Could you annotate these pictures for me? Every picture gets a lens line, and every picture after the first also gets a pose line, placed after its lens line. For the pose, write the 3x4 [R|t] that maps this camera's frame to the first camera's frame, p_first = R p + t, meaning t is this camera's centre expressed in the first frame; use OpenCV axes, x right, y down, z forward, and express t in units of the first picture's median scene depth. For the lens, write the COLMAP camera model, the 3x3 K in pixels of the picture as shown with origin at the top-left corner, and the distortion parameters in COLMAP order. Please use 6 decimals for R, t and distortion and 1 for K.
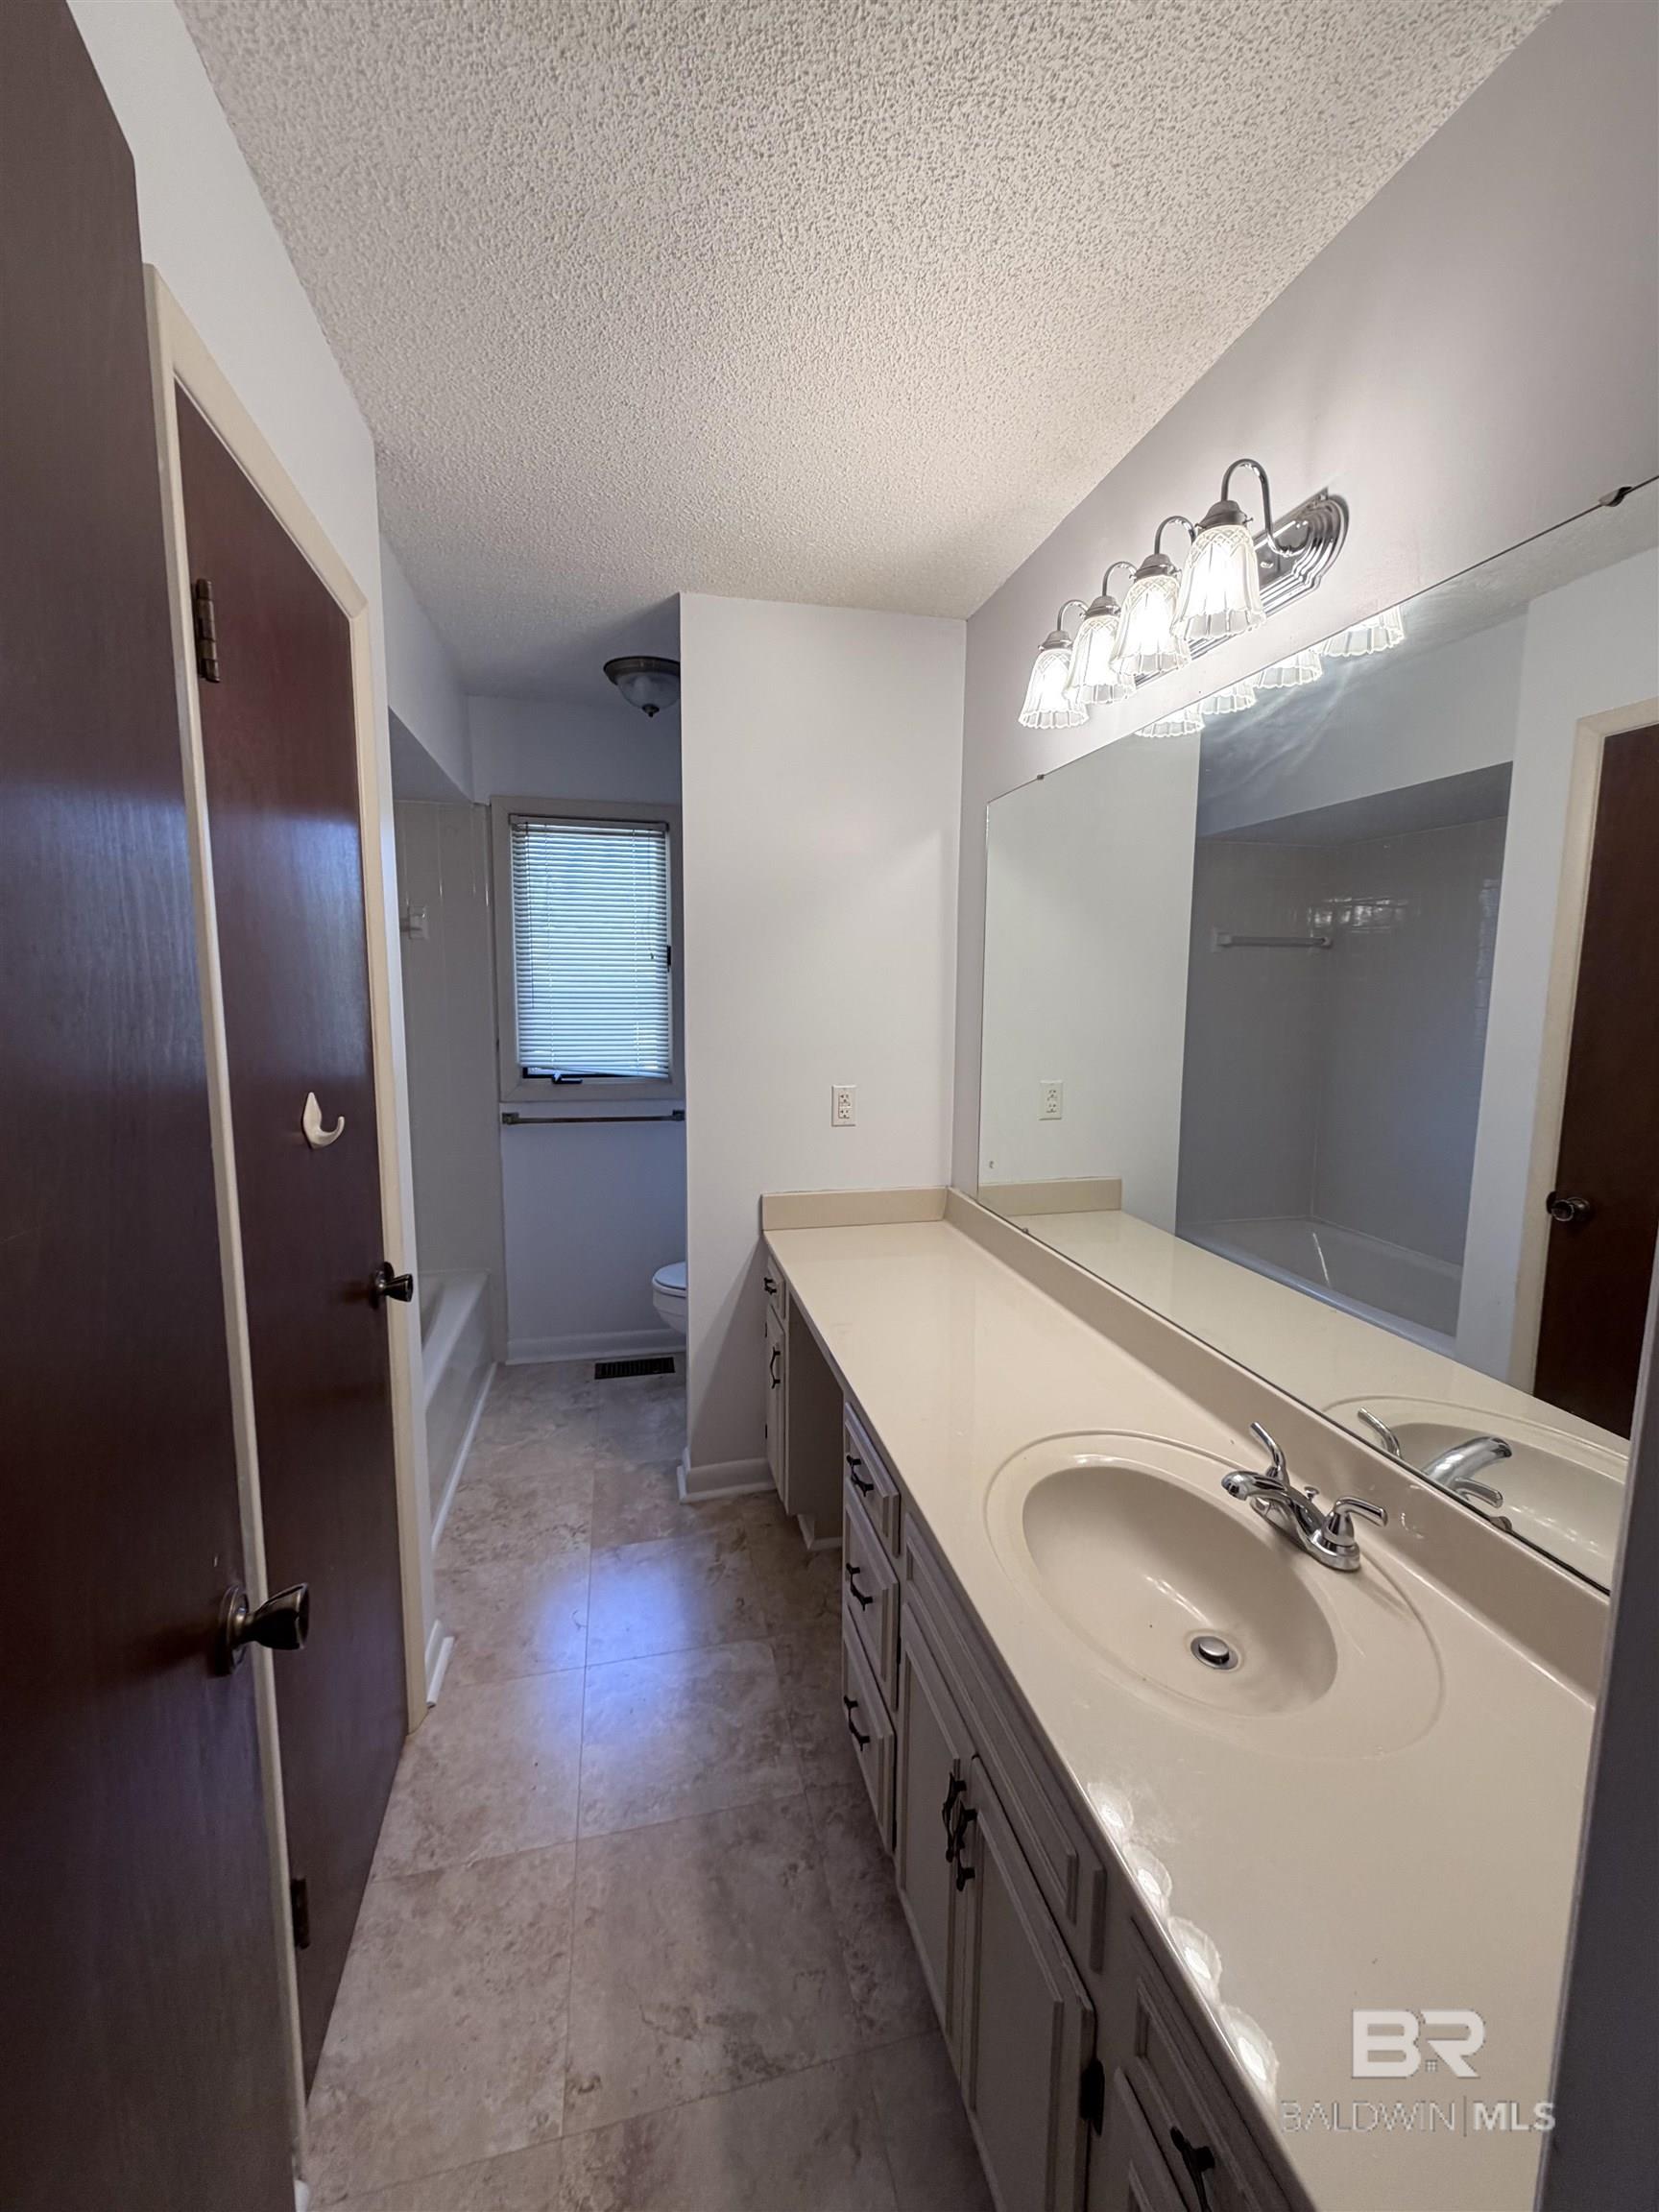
lens RADIAL K [[888.9, 0, 833.9], [0, 888.9, 1109.2], [0, 0, 1]] dist [-0.000363, 0.000019]
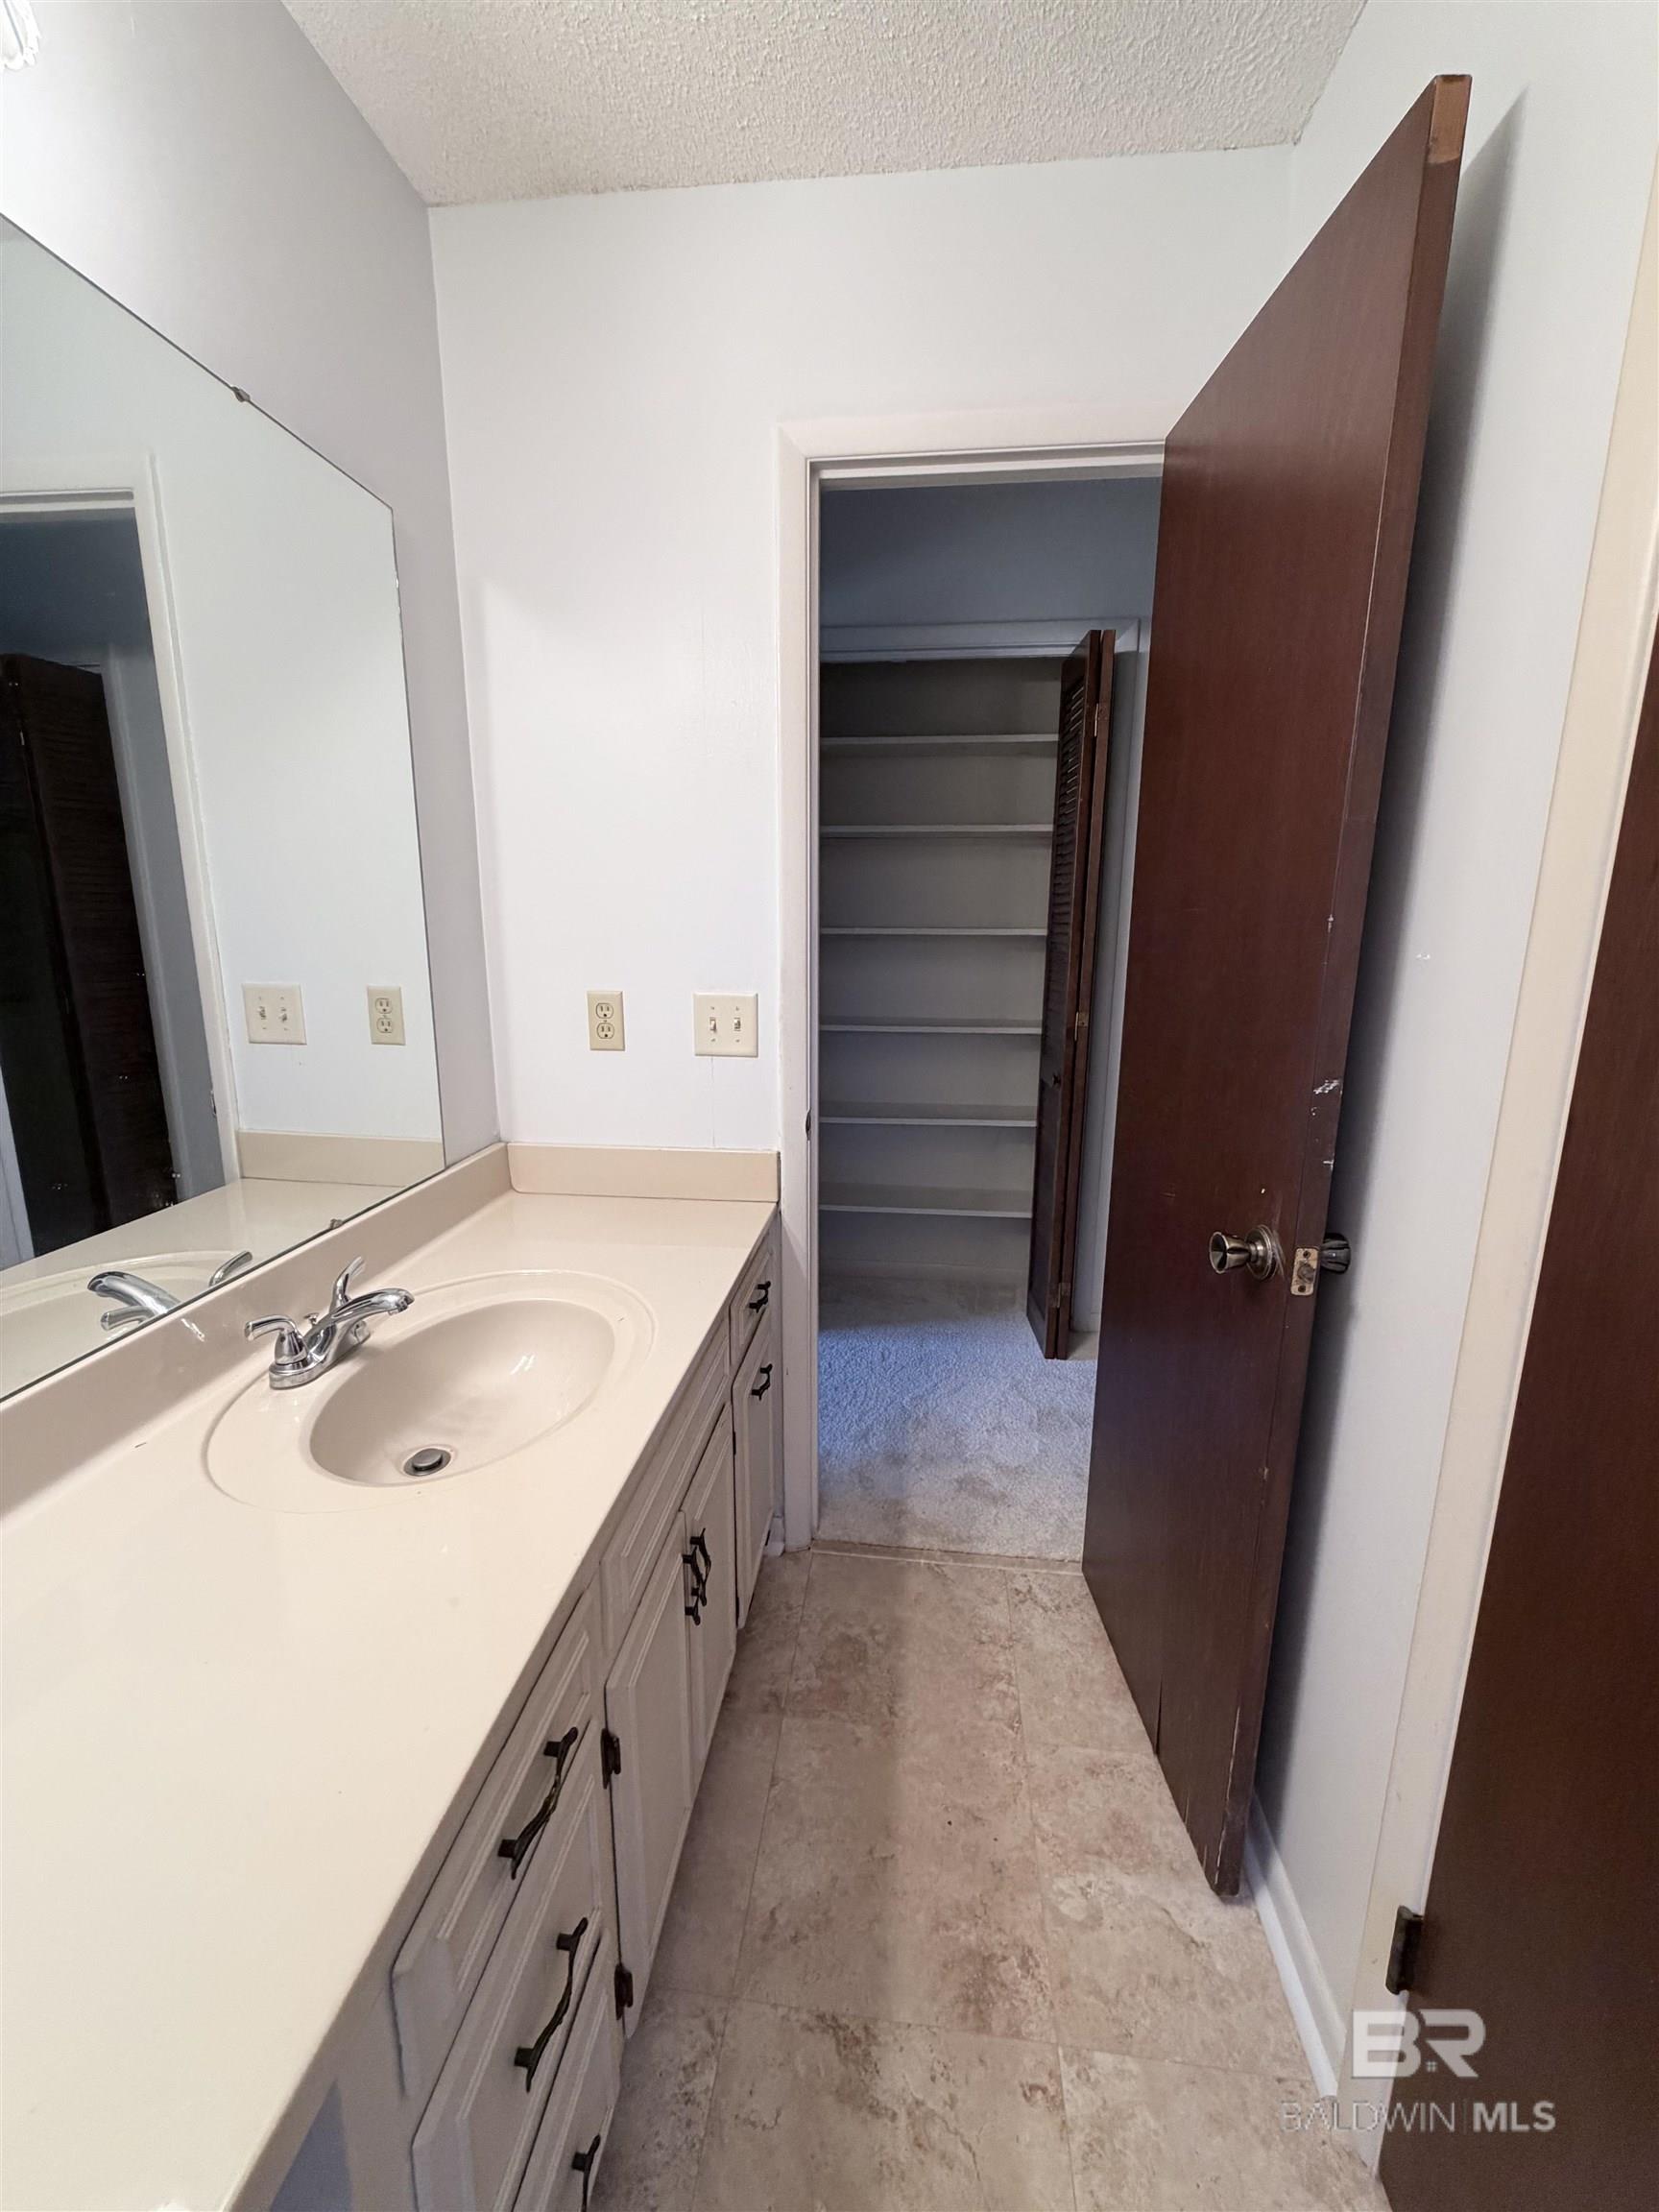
lens RADIAL K [[888.9, 0, 840.4], [0, 888.9, 1101.8], [0, 0, 1]] dist [-0.000363, 0.000019]
pose [[-0.945526, -0.085040, 0.314242, -0.281843], [0.021911, 0.946466, 0.322060, -0.088752], [-0.324808, 0.311401, -0.893045, 1.507558]]
